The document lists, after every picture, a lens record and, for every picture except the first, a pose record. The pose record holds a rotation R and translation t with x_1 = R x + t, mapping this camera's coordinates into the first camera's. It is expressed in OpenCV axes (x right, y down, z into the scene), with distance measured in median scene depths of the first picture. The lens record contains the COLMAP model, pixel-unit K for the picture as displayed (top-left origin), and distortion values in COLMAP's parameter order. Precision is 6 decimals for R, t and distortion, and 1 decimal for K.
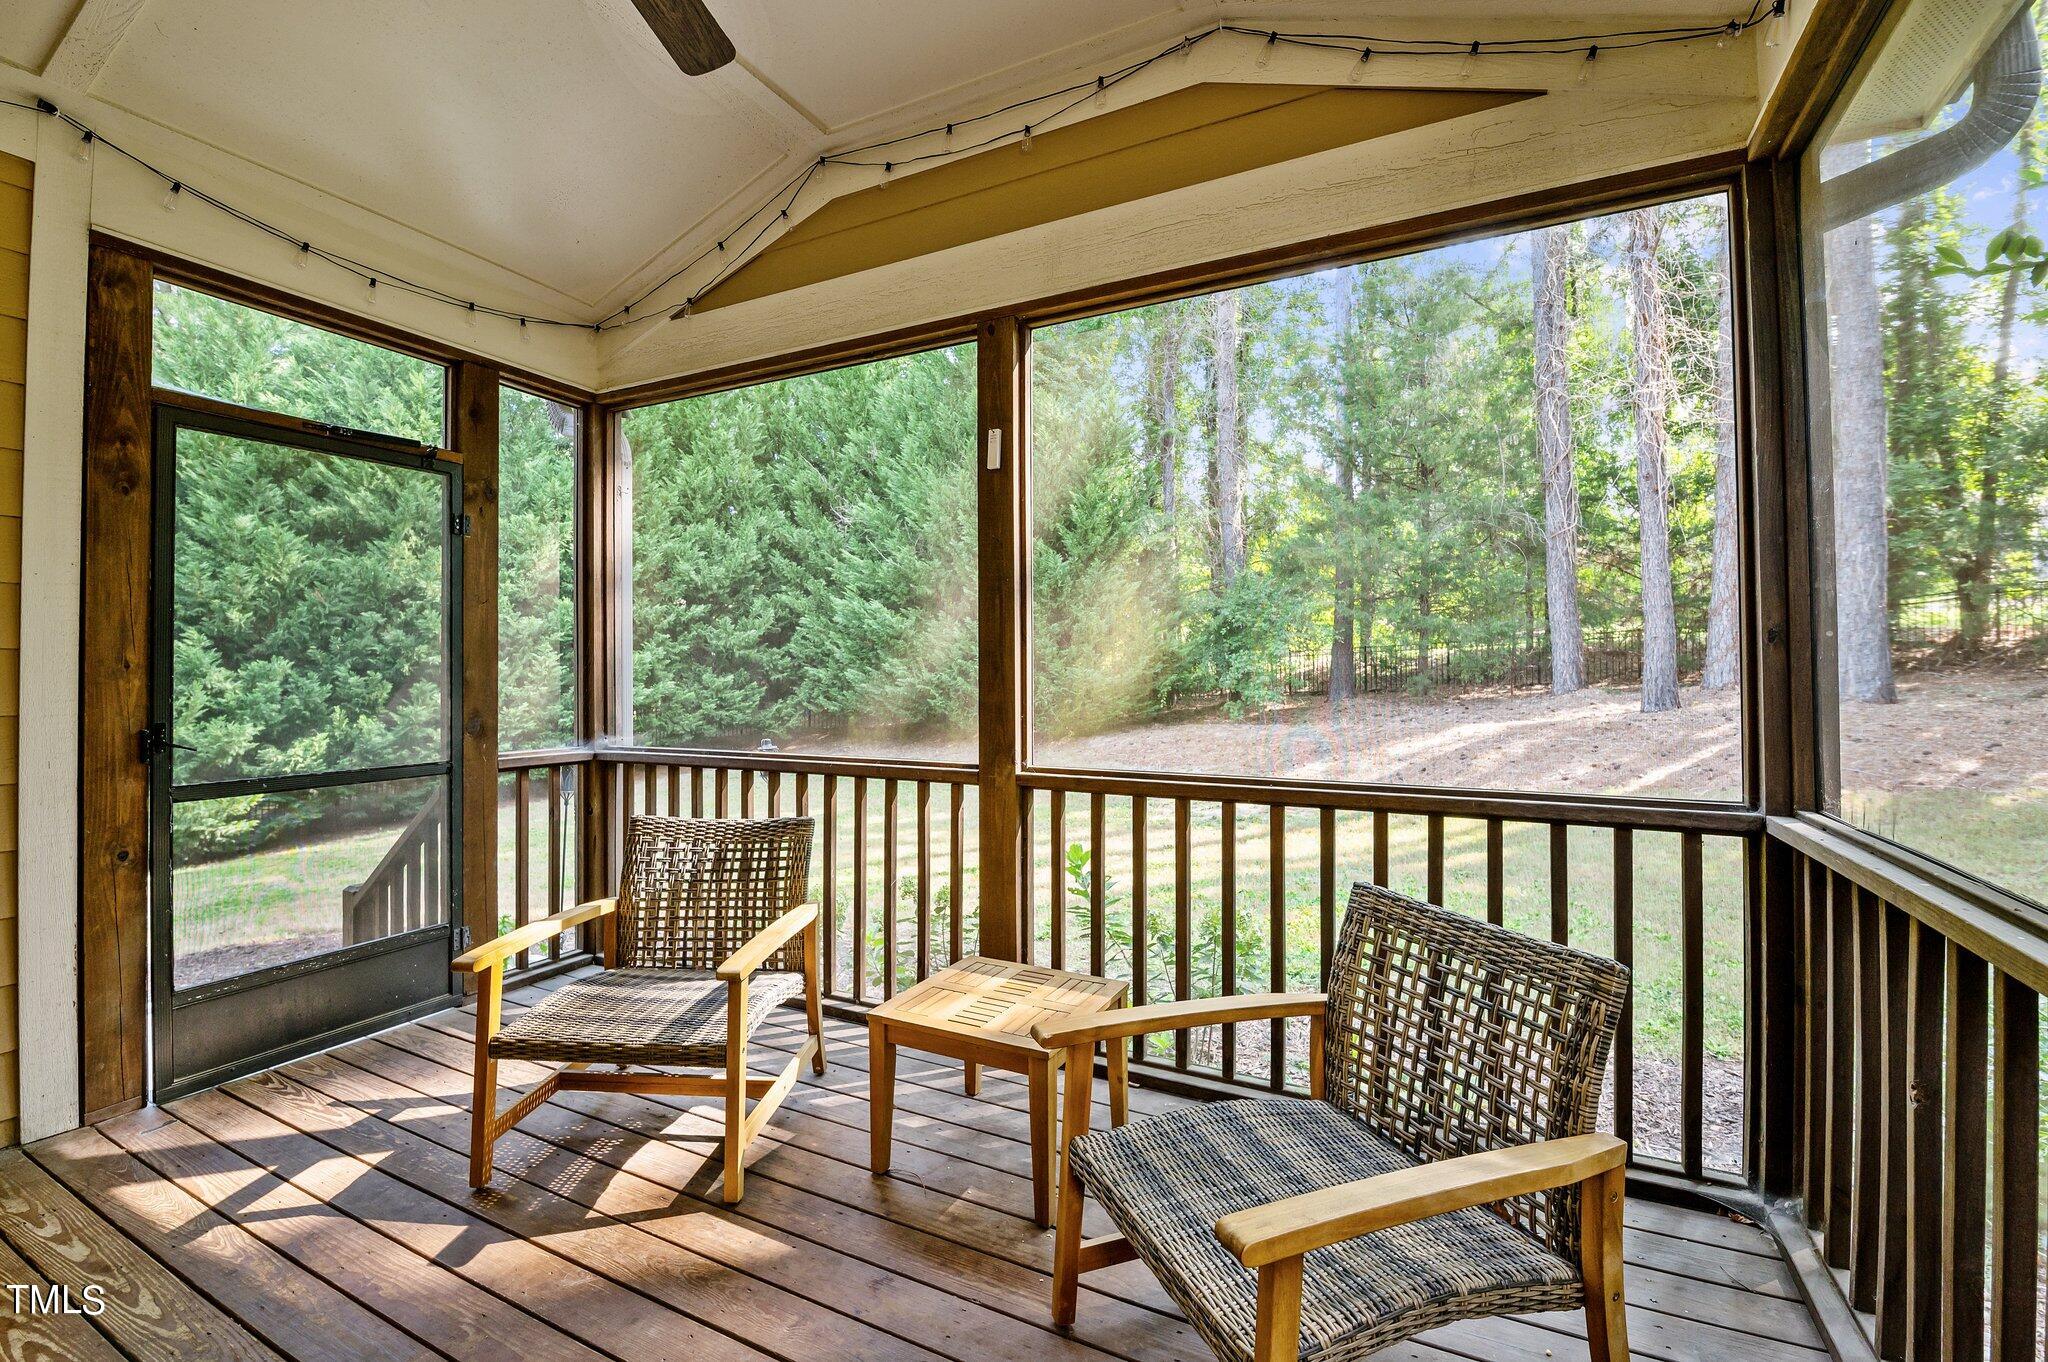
lens RADIAL K [[895.7, 0, 994.8], [0, 895.7, 681.1], [0, 0, 1]] dist [0.003323, -0.000310]
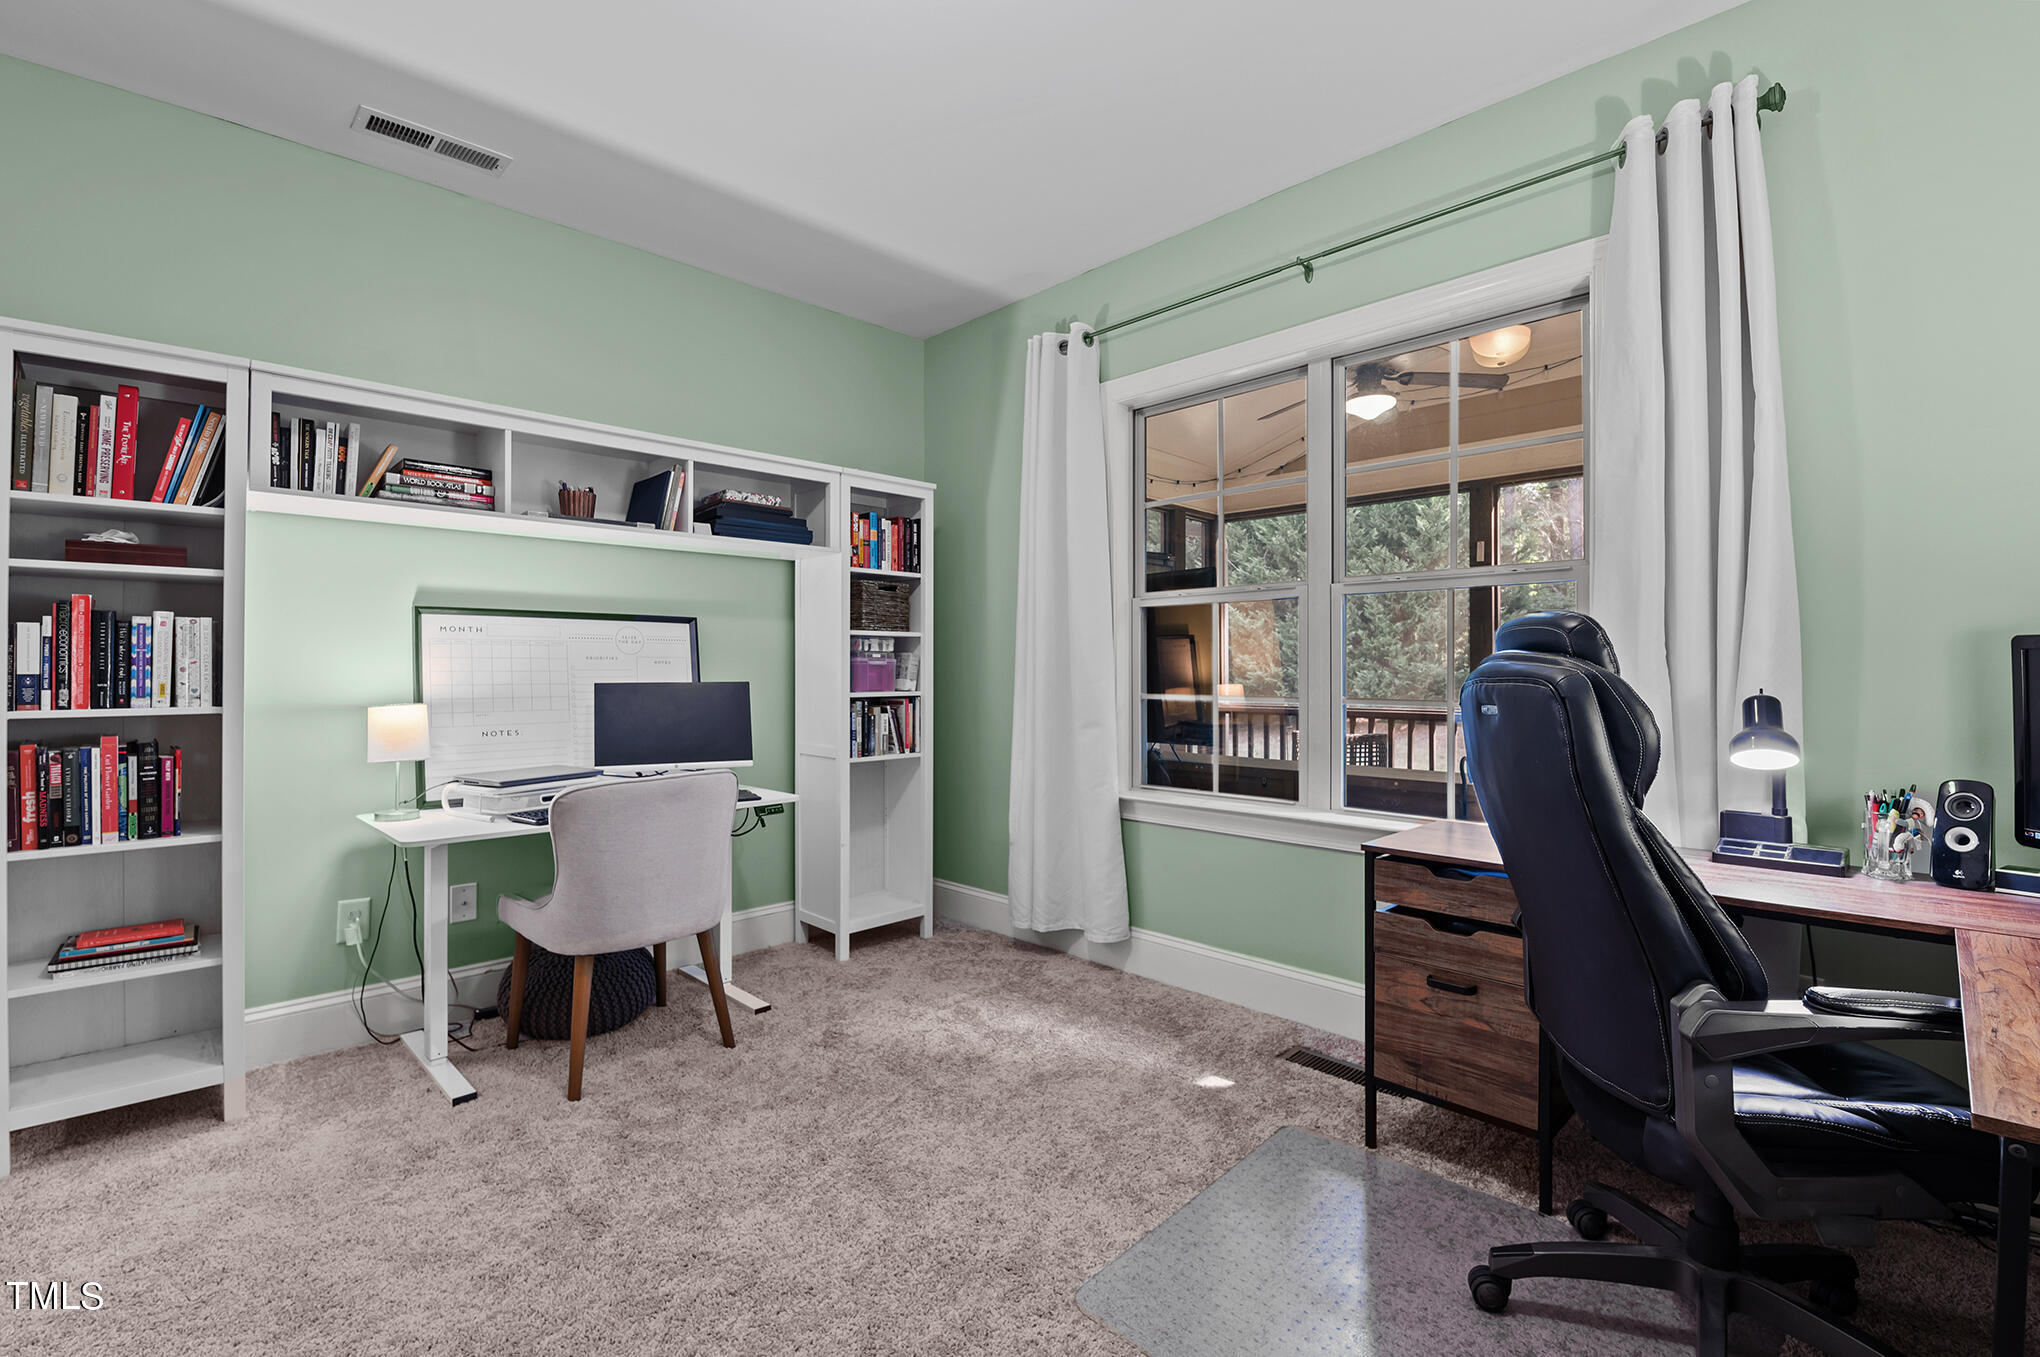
lens RADIAL K [[892.2, 0, 990.9], [0, 892.2, 678.6], [0, 0, 1]] dist [0.003323, -0.000310]
pose [[0.951127, 0.009095, -0.308665, -0.068436], [-0.008157, 0.999957, 0.004330, 0.003282], [0.308692, -0.001601, 0.951161, -0.197862]]
